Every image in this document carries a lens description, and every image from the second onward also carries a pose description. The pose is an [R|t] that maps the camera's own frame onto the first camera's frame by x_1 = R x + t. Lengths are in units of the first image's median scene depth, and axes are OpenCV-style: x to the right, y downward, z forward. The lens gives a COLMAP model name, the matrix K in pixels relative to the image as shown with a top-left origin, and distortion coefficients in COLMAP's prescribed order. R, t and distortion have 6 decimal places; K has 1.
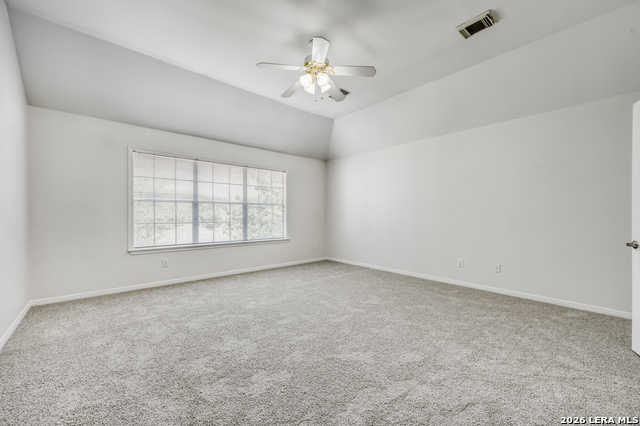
lens RADIAL K [[258.7, 0, 318.6], [0, 258.7, 214.8], [0, 0, 1]] dist [0.021576, 0.000249]
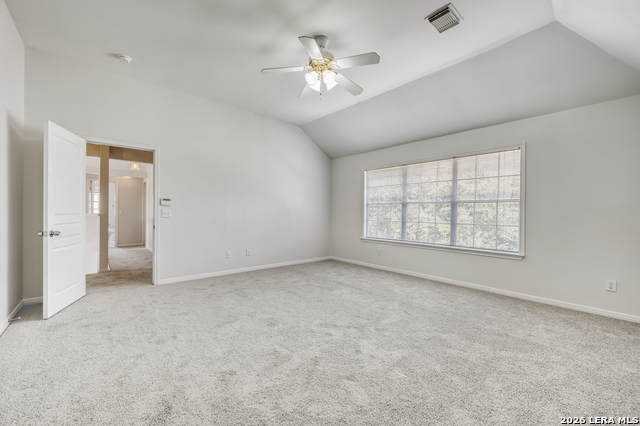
lens RADIAL K [[258.7, 0, 320.0], [0, 258.7, 211.2], [0, 0, 1]] dist [0.021576, 0.000249]
pose [[-0.004188, -0.008991, -0.999951, 0.587084], [-0.009169, 0.999918, -0.008952, -0.001732], [0.999949, 0.009131, -0.004270, 0.596439]]
